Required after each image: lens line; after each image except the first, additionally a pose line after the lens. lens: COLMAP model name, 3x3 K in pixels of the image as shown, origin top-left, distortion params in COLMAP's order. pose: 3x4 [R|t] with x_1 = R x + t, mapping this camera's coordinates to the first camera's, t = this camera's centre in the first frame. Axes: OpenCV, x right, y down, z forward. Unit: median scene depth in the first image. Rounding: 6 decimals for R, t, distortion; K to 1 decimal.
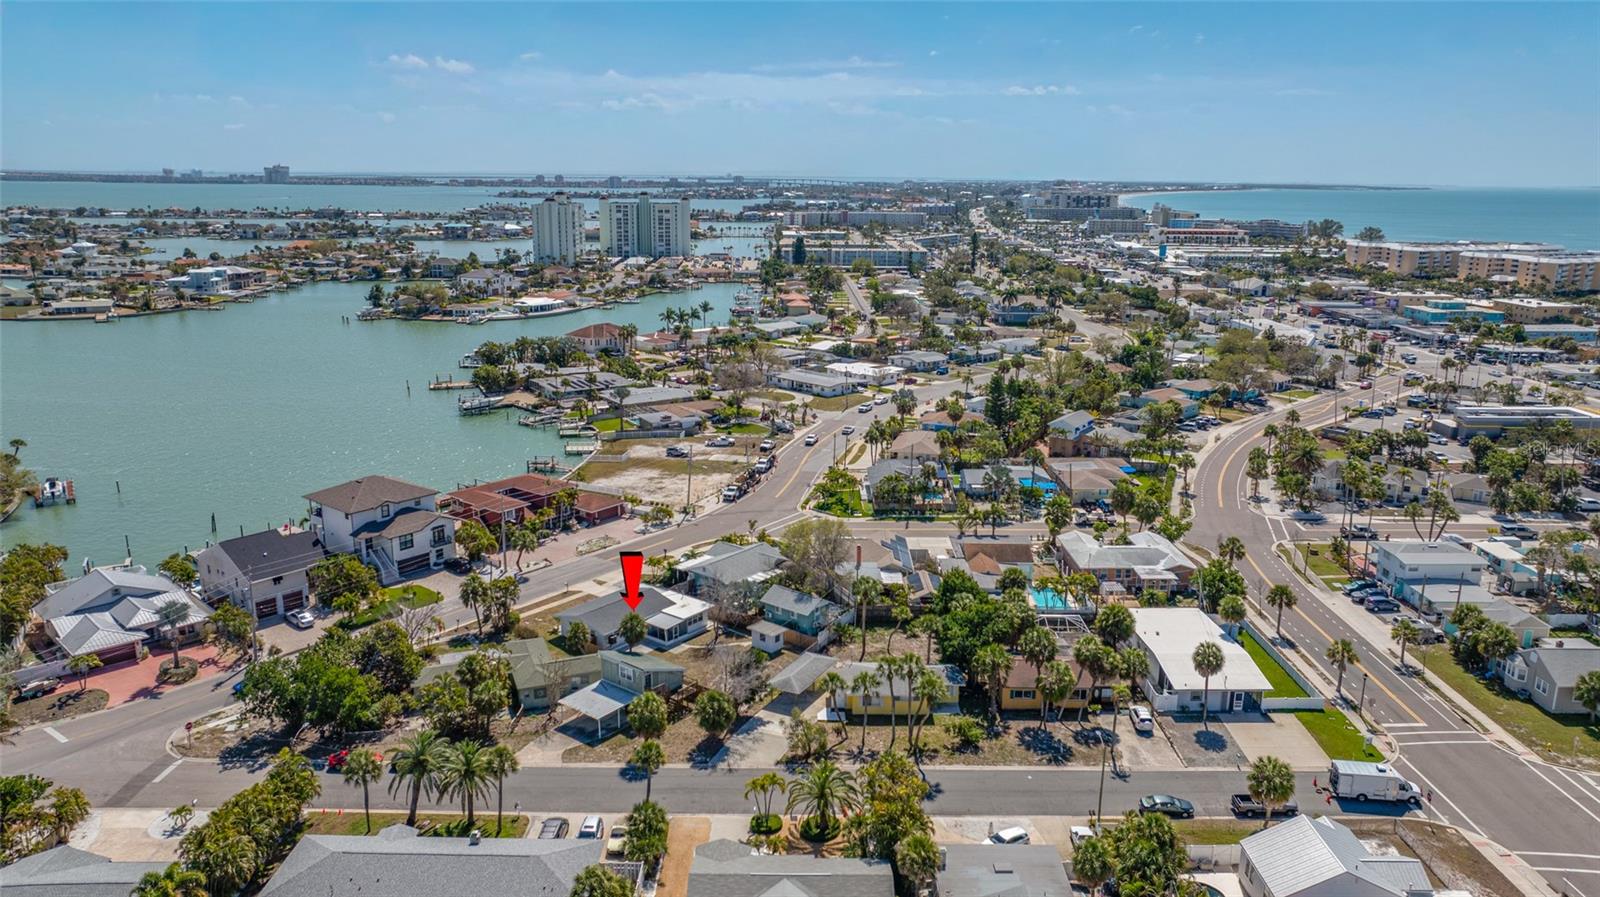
lens RADIAL K [[1120.0, 0, 801.9], [0, 1120.0, 441.7], [0, 0, 1]] dist [-0.026138, 0.016345]
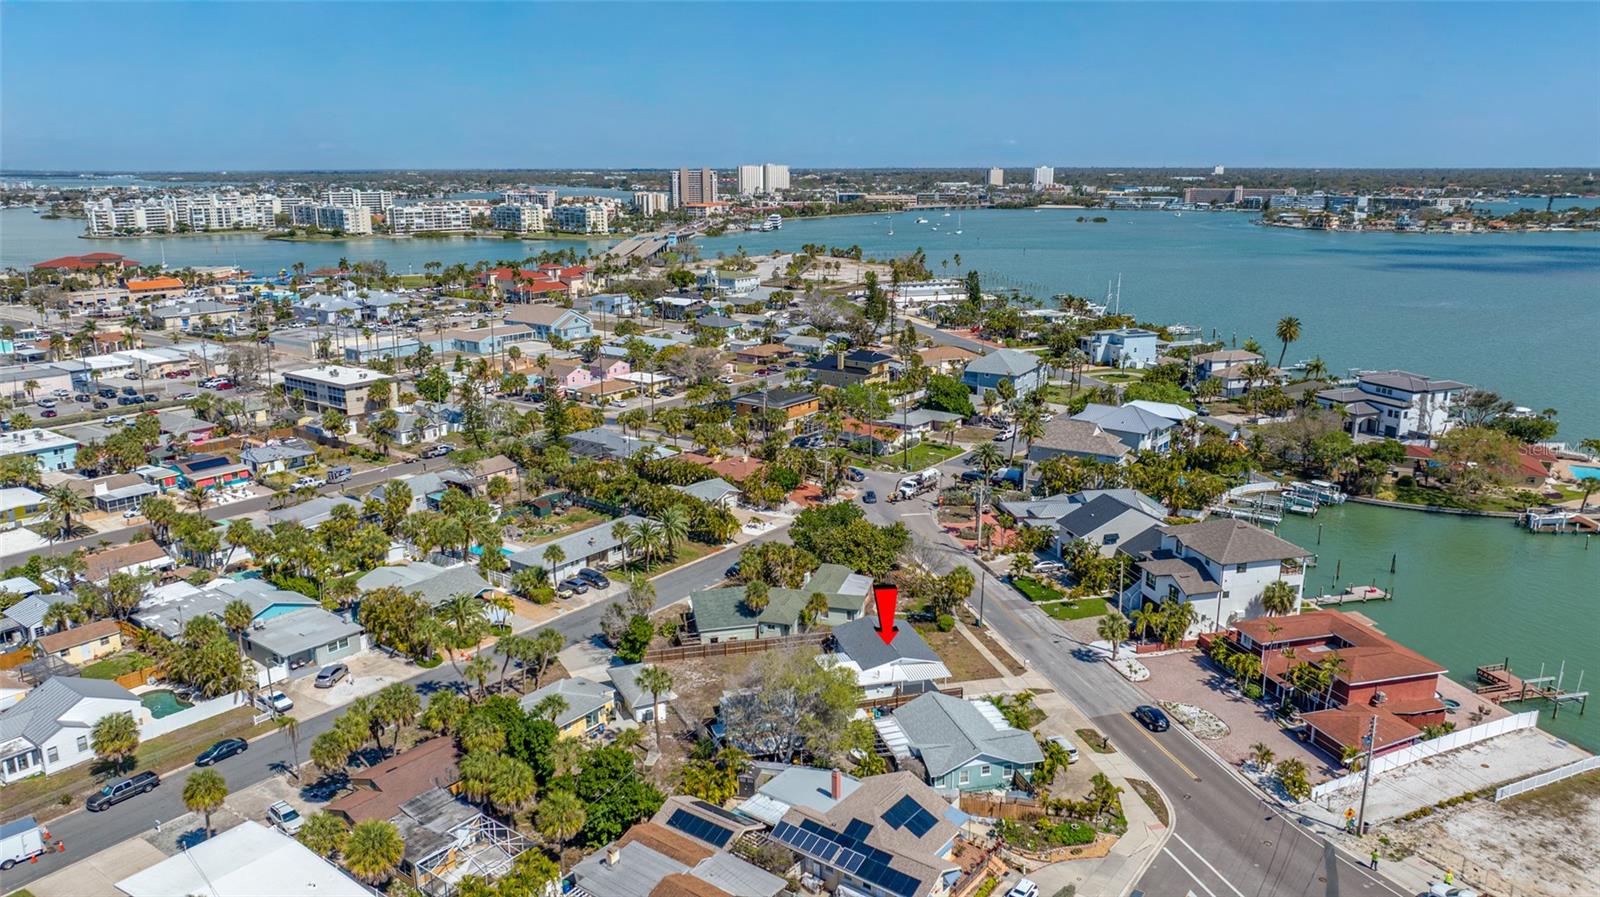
lens RADIAL K [[1120.0, 0, 805.9], [0, 1120.0, 449.5], [0, 0, 1]] dist [-0.026138, 0.016345]
pose [[-0.599128, 0.186938, -0.778524, 0.430131], [-0.188535, 0.912079, 0.364098, -0.245380], [0.778139, 0.364920, -0.511207, 1.048962]]
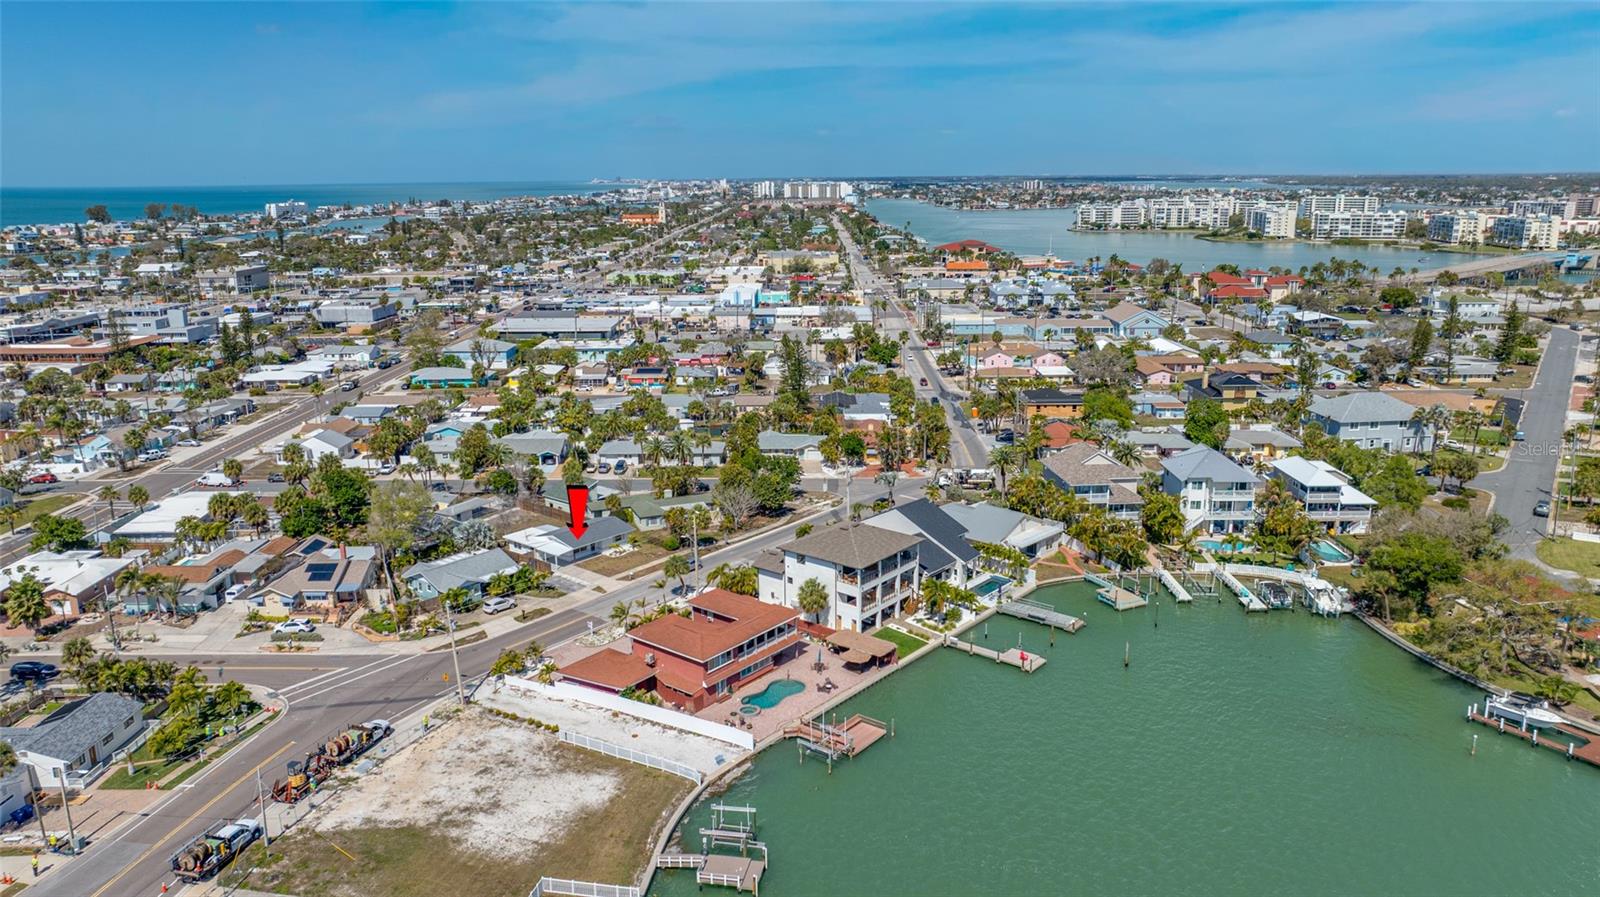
lens RADIAL K [[1120.0, 0, 811.8], [0, 1120.0, 435.8], [0, 0, 1]] dist [-0.026138, 0.016345]
pose [[-0.999986, -0.002809, -0.004394, -0.316391], [-0.004468, 0.895941, 0.444151, -0.380776], [0.002689, 0.444165, -0.895941, 1.586138]]
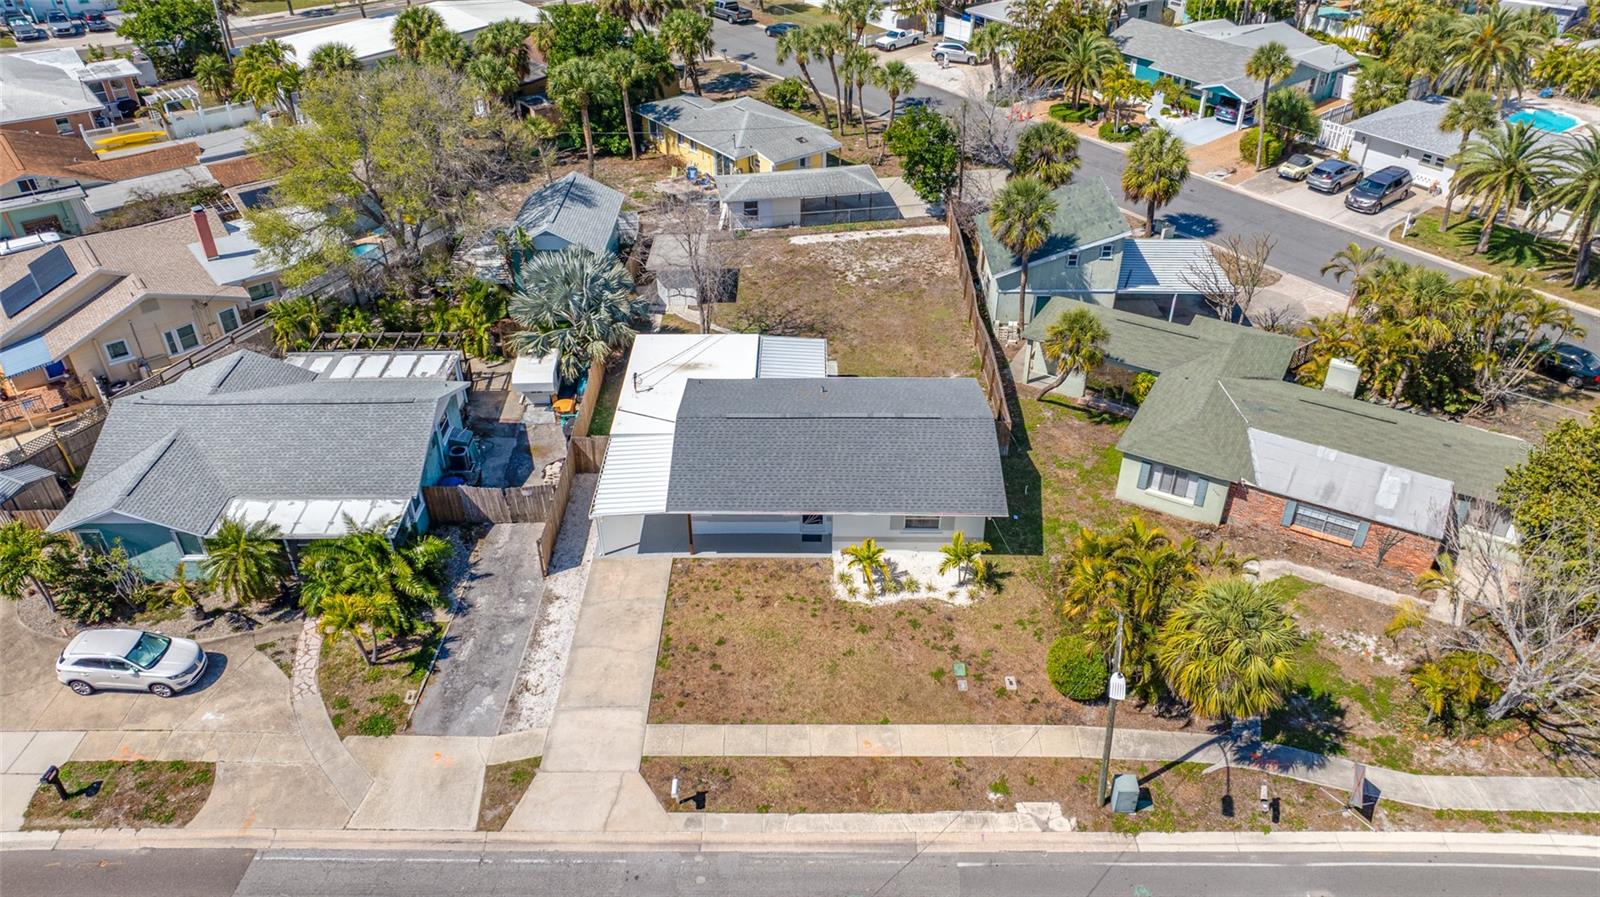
lens RADIAL K [[1120.0, 0, 799.9], [0, 1120.0, 443.0], [0, 0, 1]] dist [-0.026138, 0.016345]
pose [[-0.617647, -0.450342, 0.644751, -0.281937], [0.180978, 0.716430, 0.673777, -0.050031], [-0.765349, 0.532842, -0.360999, 0.865304]]
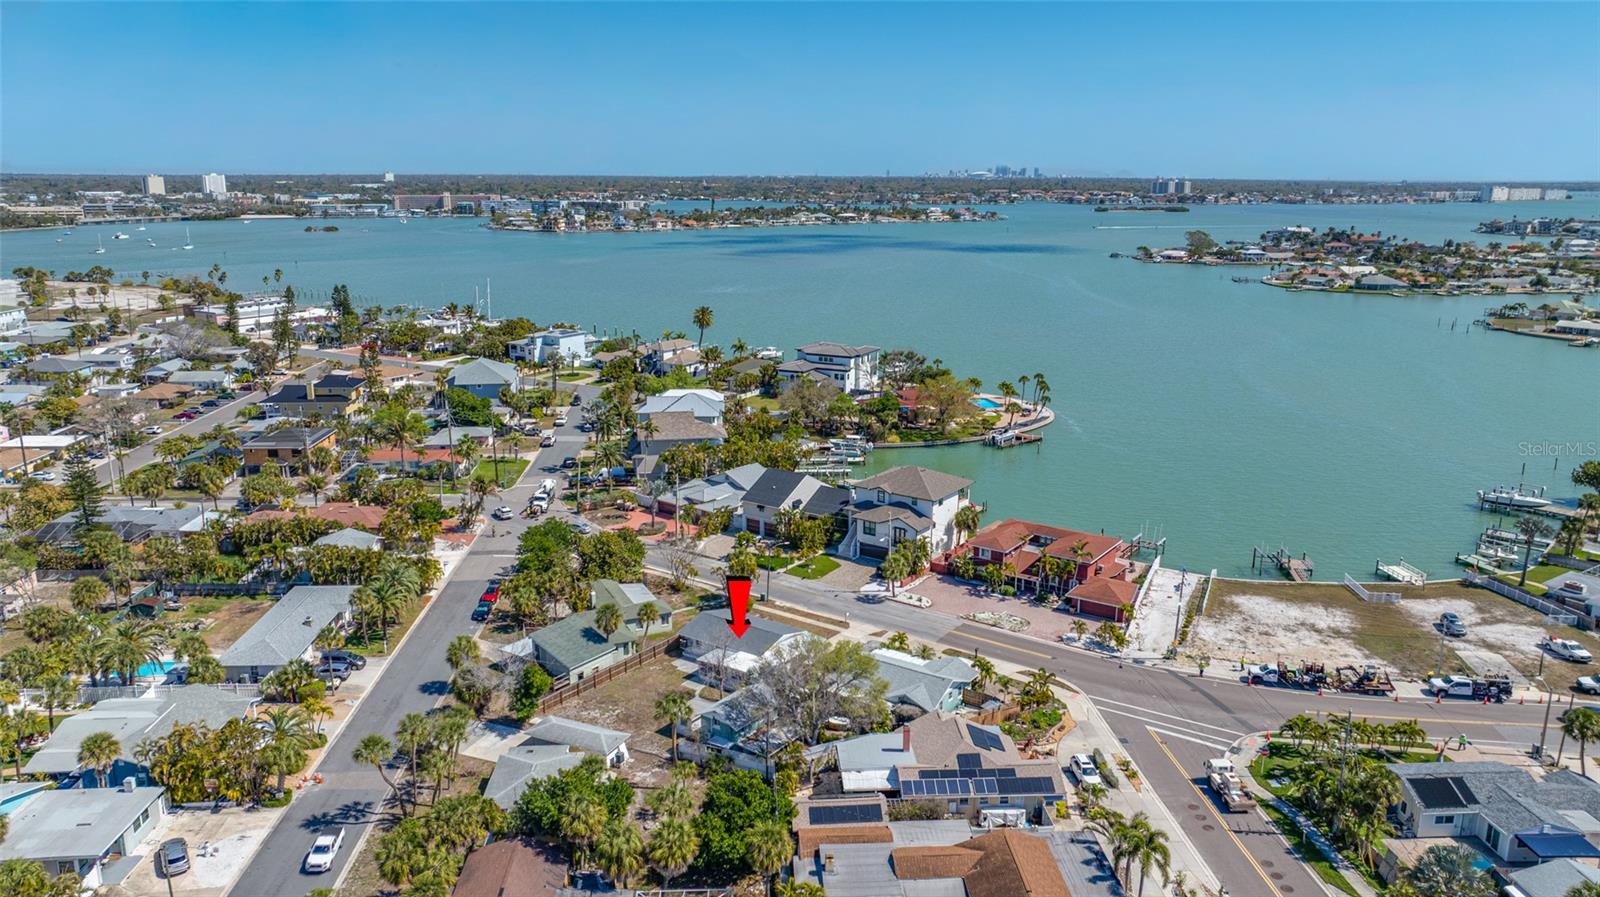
lens RADIAL K [[1120.0, 0, 802.6], [0, 1120.0, 446.4], [0, 0, 1]] dist [-0.026138, 0.016345]
pose [[0.058240, 0.225288, -0.972550, 0.562876], [-0.233609, 0.950230, 0.206129, -0.161162], [0.970585, 0.215192, 0.107971, 0.703830]]
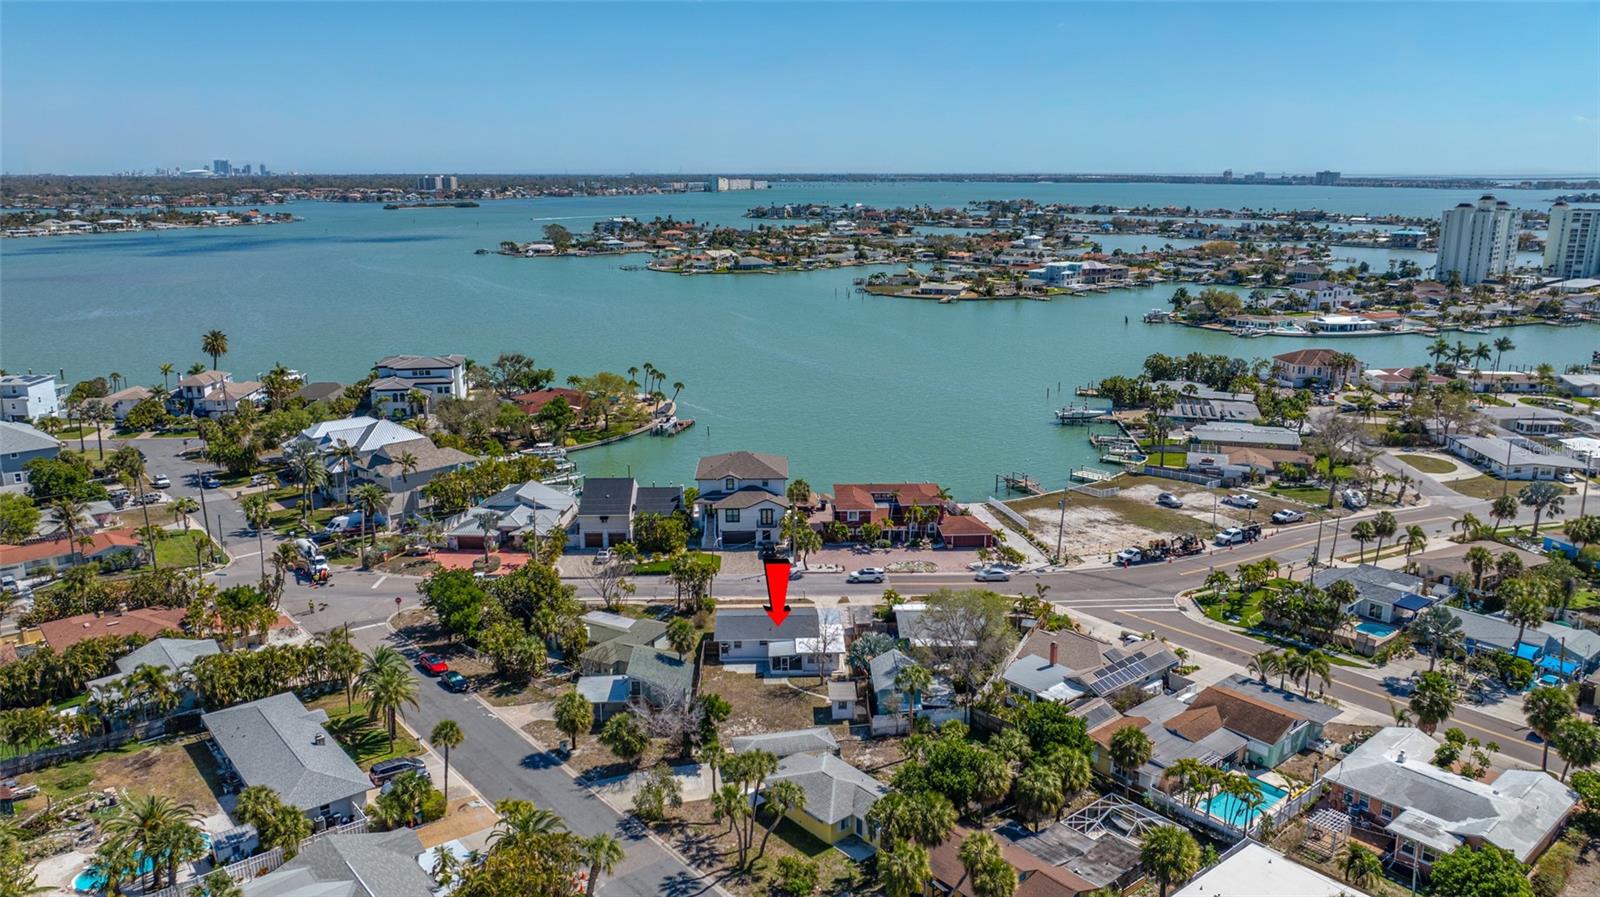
lens RADIAL K [[1120.0, 0, 802.1], [0, 1120.0, 490.7], [0, 0, 1]] dist [-0.026138, 0.016345]
pose [[0.642104, 0.199741, -0.740139, 0.421172], [-0.169978, 0.978524, 0.116610, -0.062058], [0.747536, 0.050931, 0.662266, 0.289678]]
